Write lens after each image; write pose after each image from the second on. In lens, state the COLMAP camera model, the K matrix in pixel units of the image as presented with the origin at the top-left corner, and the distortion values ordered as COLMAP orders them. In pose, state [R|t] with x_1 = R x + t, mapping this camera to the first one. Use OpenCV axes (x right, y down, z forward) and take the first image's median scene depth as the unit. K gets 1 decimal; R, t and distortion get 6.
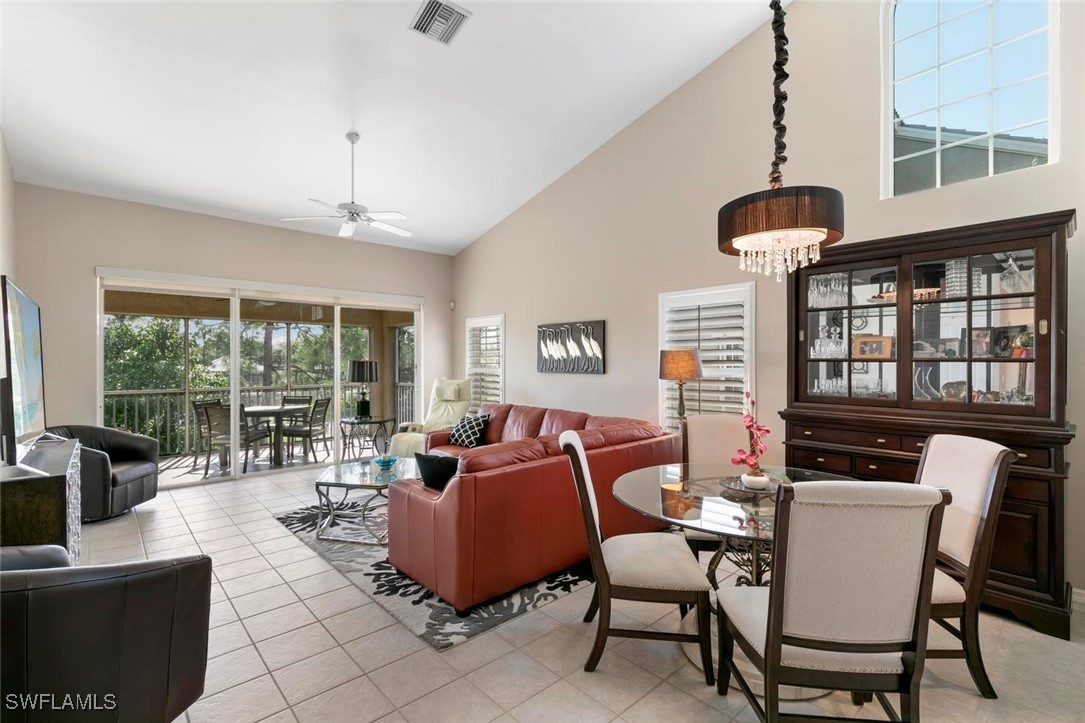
lens RADIAL K [[490.7, 0, 539.6], [0, 490.7, 368.8], [0, 0, 1]] dist [0.010792, -0.001603]
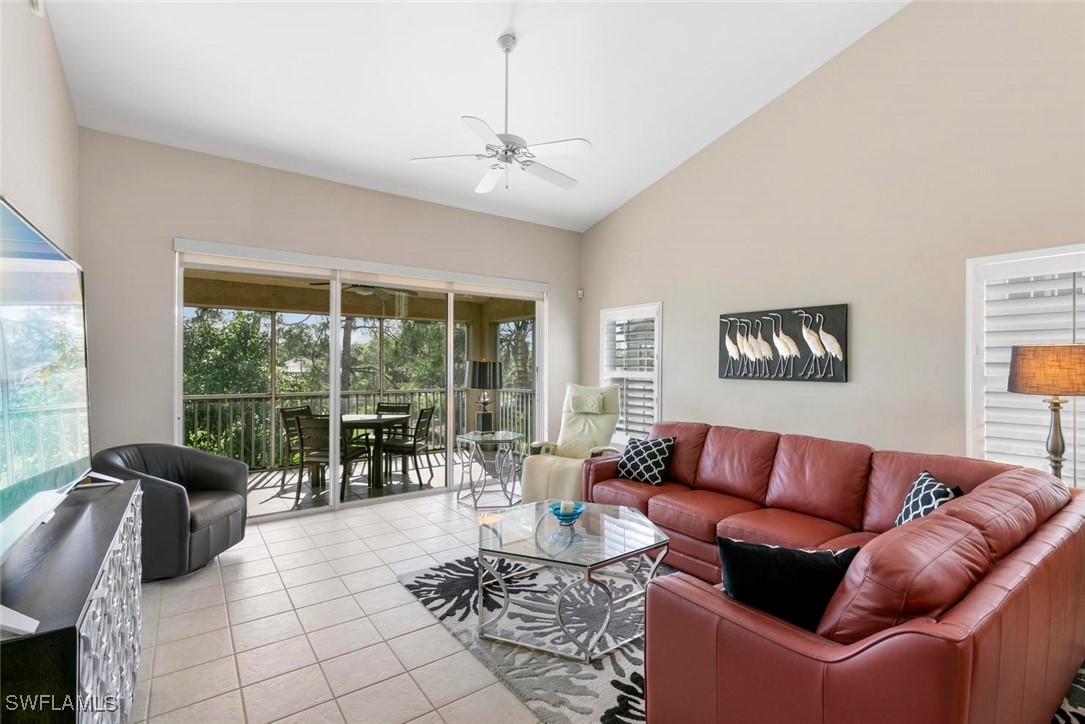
lens RADIAL K [[490.7, 0, 537.5], [0, 490.7, 371.9], [0, 0, 1]] dist [0.010792, -0.001603]
pose [[0.994038, 0.007575, -0.108772, -0.209415], [-0.007519, 0.999971, 0.000922, -0.001224], [0.108775, -0.000098, 0.994066, 0.249765]]
